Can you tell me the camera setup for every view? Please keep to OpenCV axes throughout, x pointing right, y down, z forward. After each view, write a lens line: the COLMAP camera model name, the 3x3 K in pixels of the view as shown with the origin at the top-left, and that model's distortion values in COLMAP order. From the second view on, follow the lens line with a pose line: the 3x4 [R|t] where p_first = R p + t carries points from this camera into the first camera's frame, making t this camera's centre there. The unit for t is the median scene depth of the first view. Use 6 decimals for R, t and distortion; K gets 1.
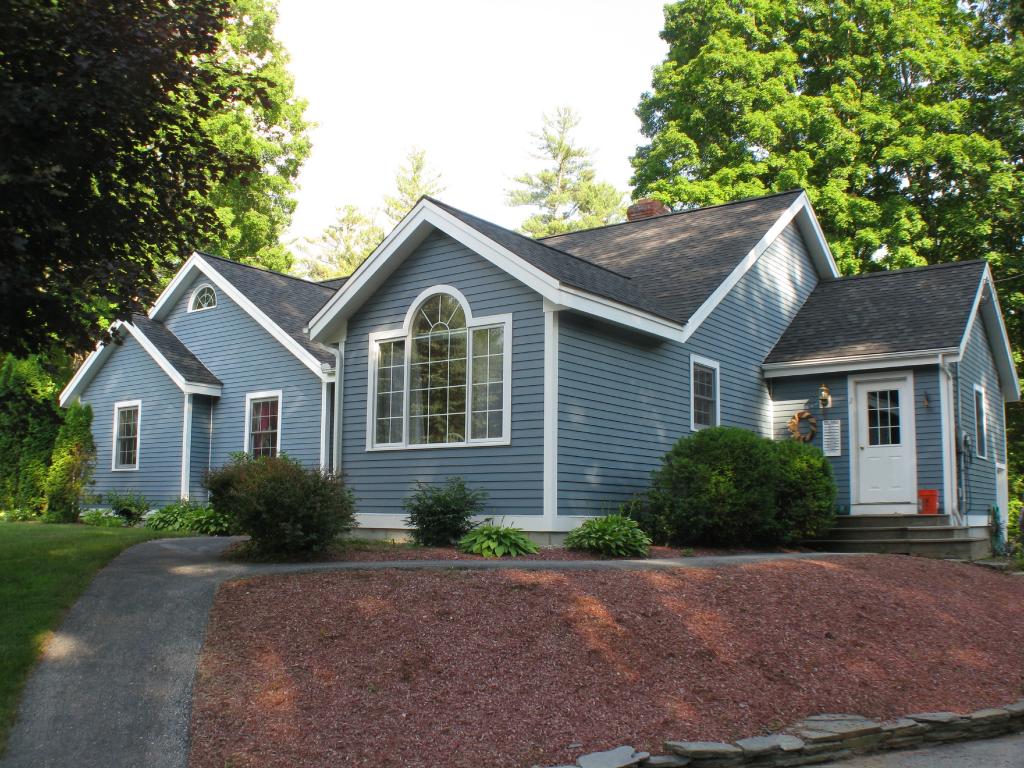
lens RADIAL K [[1002.4, 0, 512.0], [0, 1002.4, 384.0], [0, 0, 1]] dist [-0.246152, 0.134301]
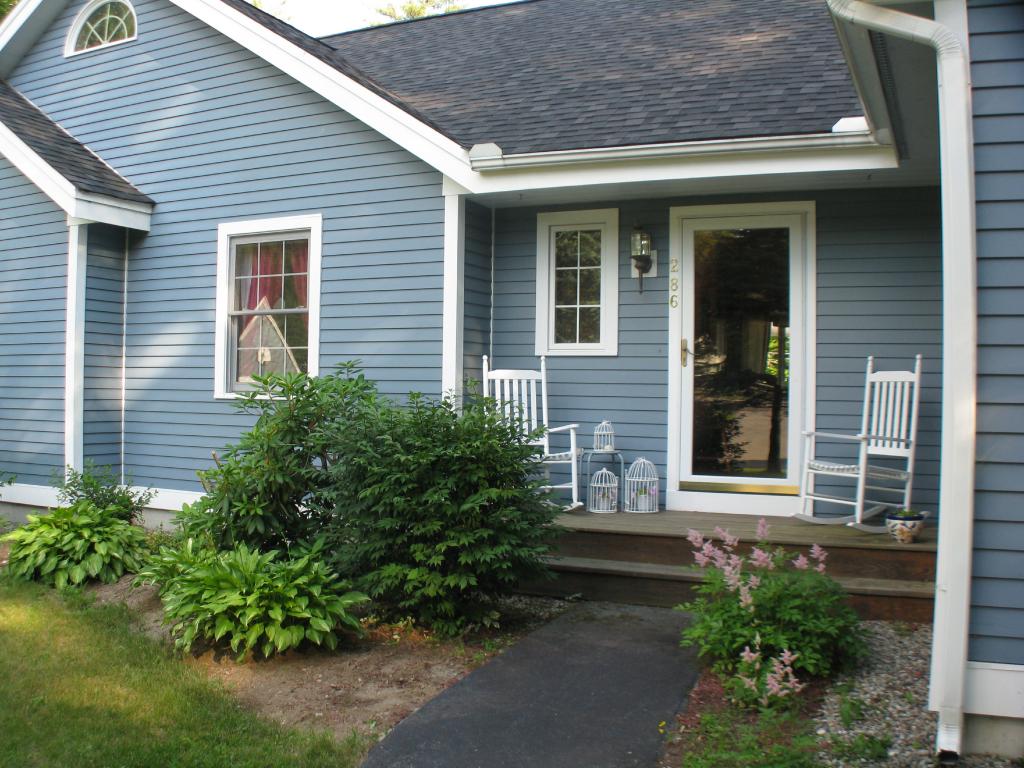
lens RADIAL K [[1002.4, 0, 512.0], [0, 1002.4, 384.0], [0, 0, 1]] dist [-0.246152, 0.134301]
pose [[0.977597, 0.006600, 0.210381, -0.265639], [-0.033816, 0.991450, 0.126029, 0.024459], [-0.207750, -0.130320, 0.969462, 0.618397]]
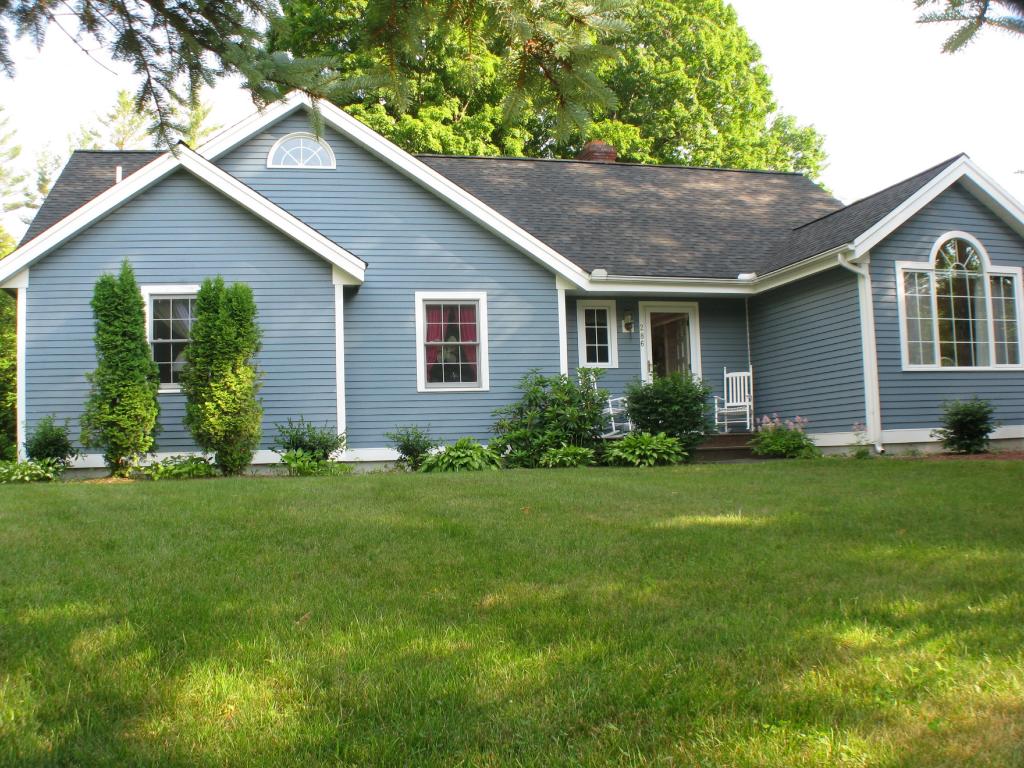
lens RADIAL K [[1002.4, 0, 512.0], [0, 1002.4, 384.0], [0, 0, 1]] dist [-0.246152, 0.134301]
pose [[0.628056, 0.023066, 0.777826, -0.937756], [-0.067759, 0.997385, 0.025135, 0.064425], [-0.775213, -0.068491, 0.627976, 0.516789]]
